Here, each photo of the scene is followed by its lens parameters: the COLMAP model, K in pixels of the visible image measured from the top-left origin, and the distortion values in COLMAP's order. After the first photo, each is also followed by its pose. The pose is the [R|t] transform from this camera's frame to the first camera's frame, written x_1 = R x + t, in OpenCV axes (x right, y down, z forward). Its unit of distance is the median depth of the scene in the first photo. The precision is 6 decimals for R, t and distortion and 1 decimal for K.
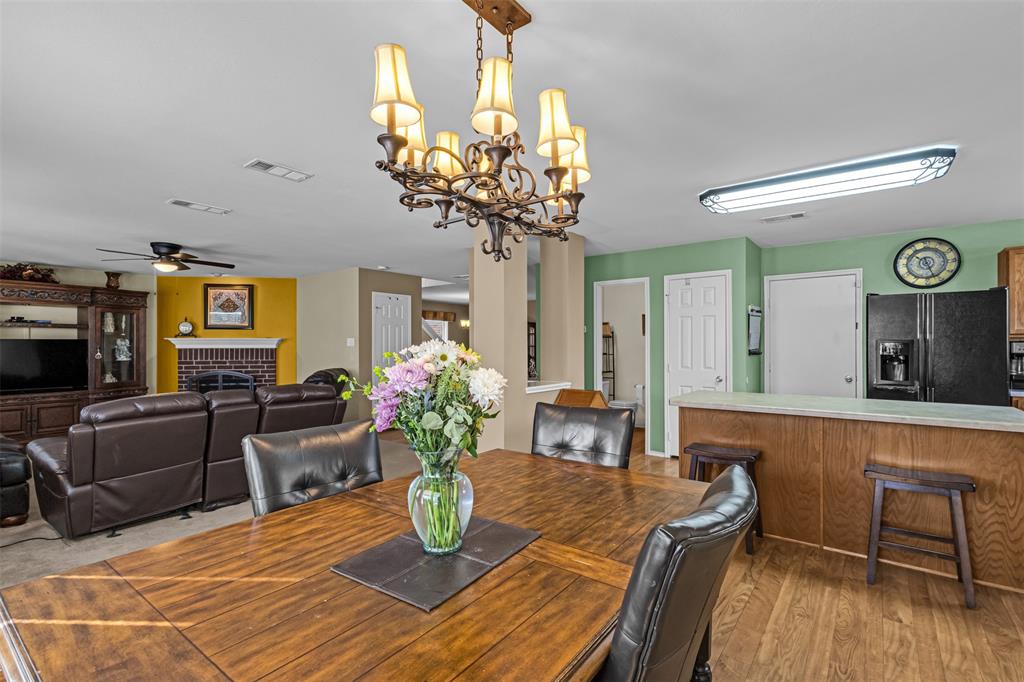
lens RADIAL K [[475.9, 0, 511.4], [0, 475.9, 343.0], [0, 0, 1]] dist [0.001775, 0.000516]
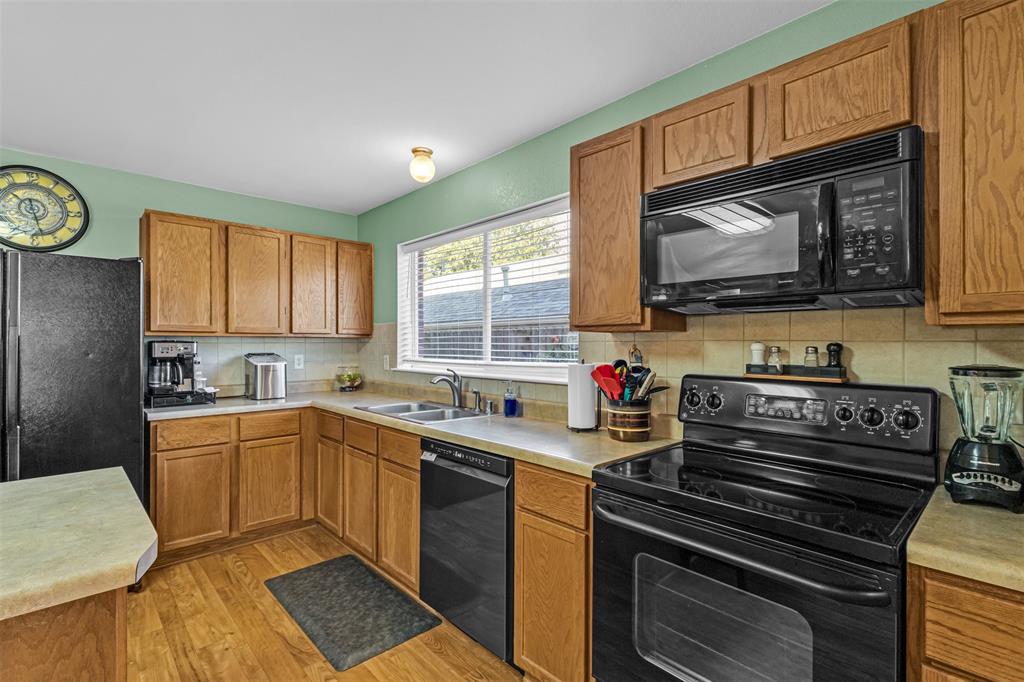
lens RADIAL K [[475.9, 0, 507.9], [0, 475.9, 343.8], [0, 0, 1]] dist [0.001775, 0.000516]
pose [[0.171241, 0.001392, 0.985228, 0.438103], [-0.000783, 0.999999, -0.001276, 0.001356], [-0.985229, -0.000553, 0.171242, 0.355147]]
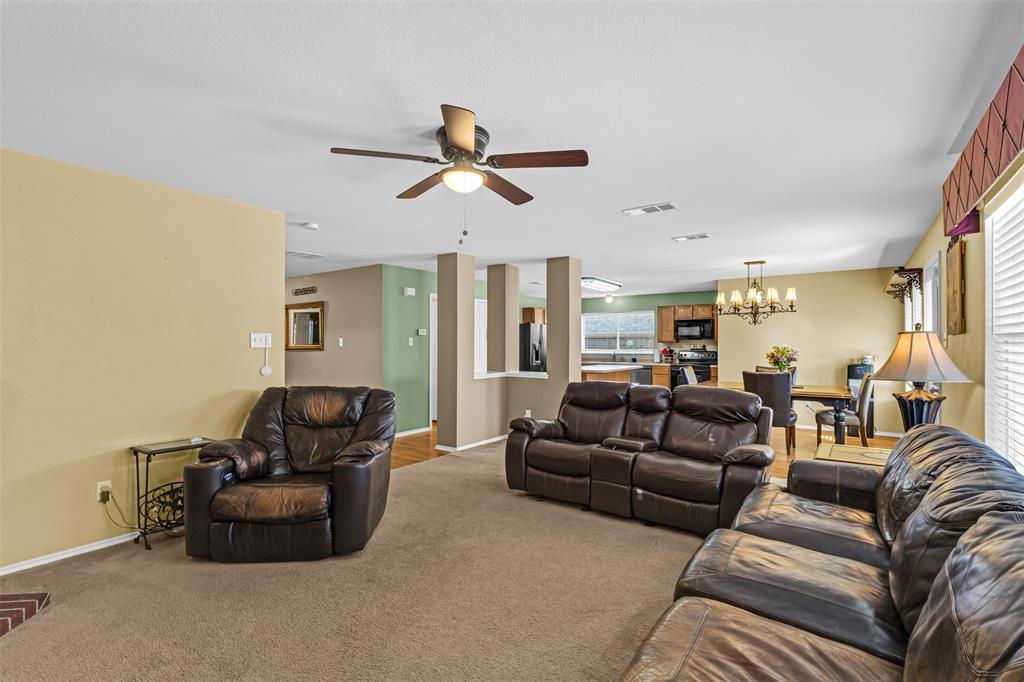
lens RADIAL K [[475.9, 0, 506.3], [0, 475.9, 342.8], [0, 0, 1]] dist [0.001775, 0.000516]
pose [[-0.040036, 0.004060, 0.999190, -1.521298], [-0.002843, 0.999987, -0.004177, 0.002002], [-0.999194, -0.003008, -0.040024, 1.264127]]
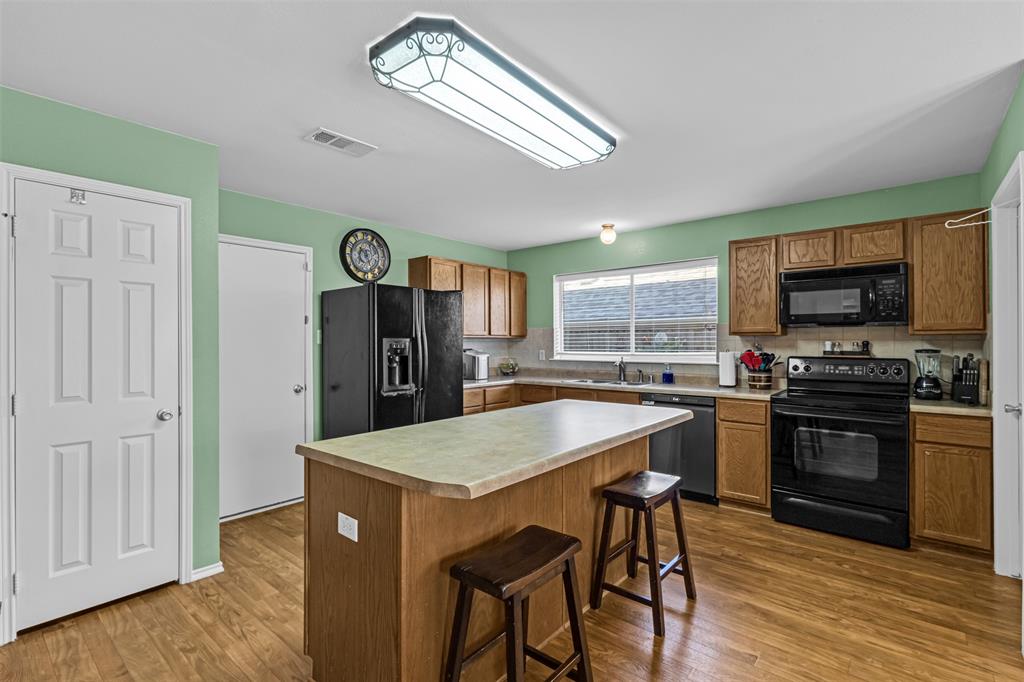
lens RADIAL K [[475.9, 0, 505.4], [0, 475.9, 343.3], [0, 0, 1]] dist [0.001775, 0.000516]
pose [[0.053435, 0.001531, 0.998570, -0.047880], [0.000370, 0.999999, -0.001553, 0.005324], [-0.998571, 0.000453, 0.053434, 0.772036]]
